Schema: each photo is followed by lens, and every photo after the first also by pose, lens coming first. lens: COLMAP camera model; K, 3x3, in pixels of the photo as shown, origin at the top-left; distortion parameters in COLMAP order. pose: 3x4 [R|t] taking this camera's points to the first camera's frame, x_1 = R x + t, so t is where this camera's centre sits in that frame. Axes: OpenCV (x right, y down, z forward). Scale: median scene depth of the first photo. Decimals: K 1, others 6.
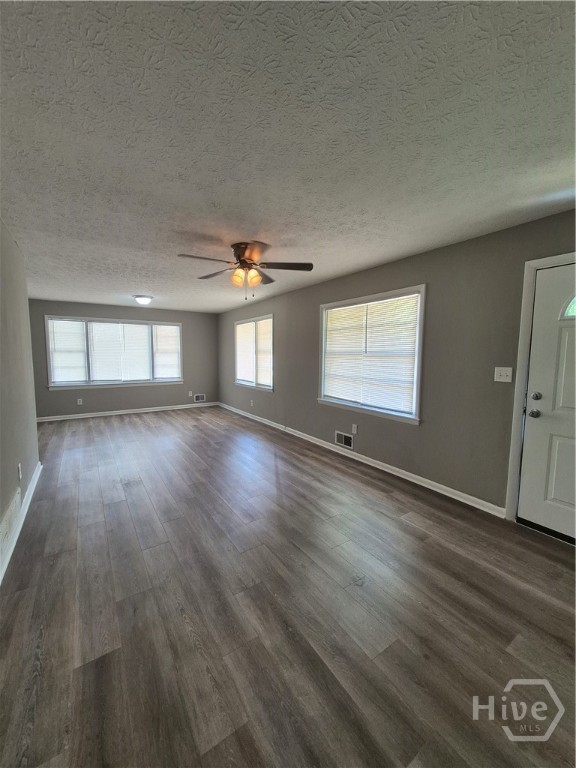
lens RADIAL K [[300.6, 0, 276.8], [0, 300.6, 377.7], [0, 0, 1]] dist [0.002970, -0.000184]
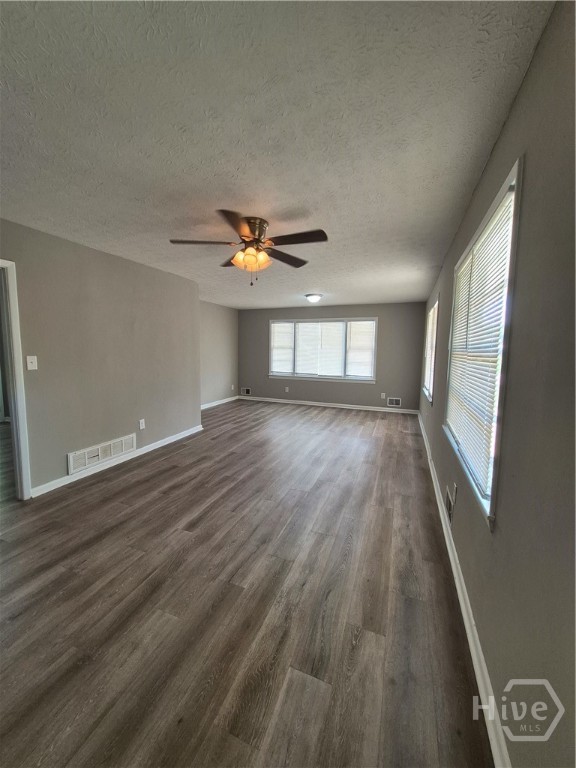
lens RADIAL K [[300.6, 0, 276.8], [0, 300.6, 377.7], [0, 0, 1]] dist [0.002970, -0.000184]
pose [[0.568309, 0.082512, -0.818668, 0.426338], [-0.079281, 0.995821, 0.045331, -0.025848], [0.818987, 0.039143, 0.572476, 0.370279]]
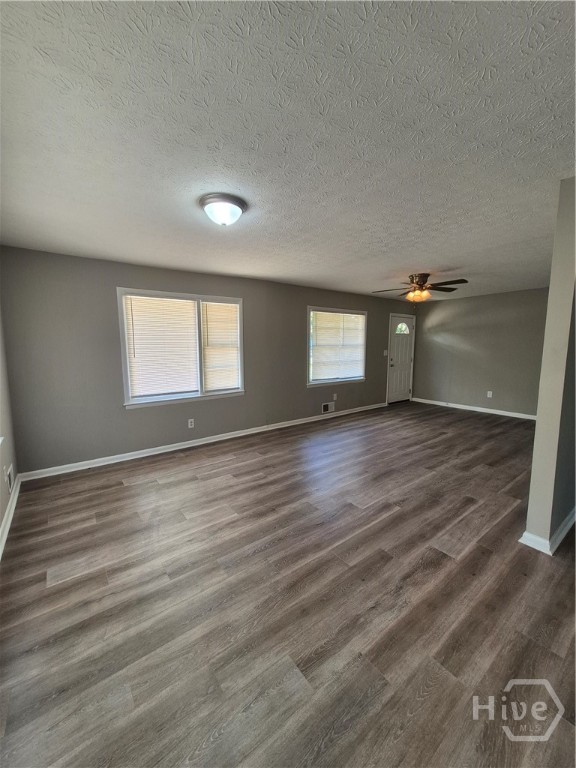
lens RADIAL K [[300.6, 0, 276.8], [0, 300.6, 377.7], [0, 0, 1]] dist [0.002970, -0.000184]
pose [[-0.060813, -0.111761, 0.991873, -1.019769], [0.088312, 0.989212, 0.116875, -0.104446], [-0.994235, 0.094702, -0.050287, 1.158060]]
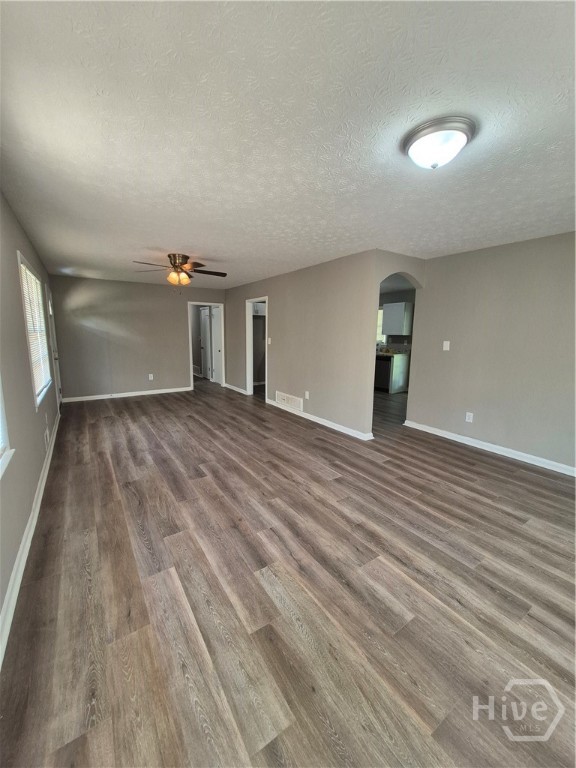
lens RADIAL K [[300.6, 0, 276.8], [0, 300.6, 377.7], [0, 0, 1]] dist [0.002970, -0.000184]
pose [[-0.999889, -0.012396, -0.008226, -0.350628], [-0.013988, 0.971635, 0.236072, -0.139199], [0.005067, 0.236161, -0.971701, 1.573181]]
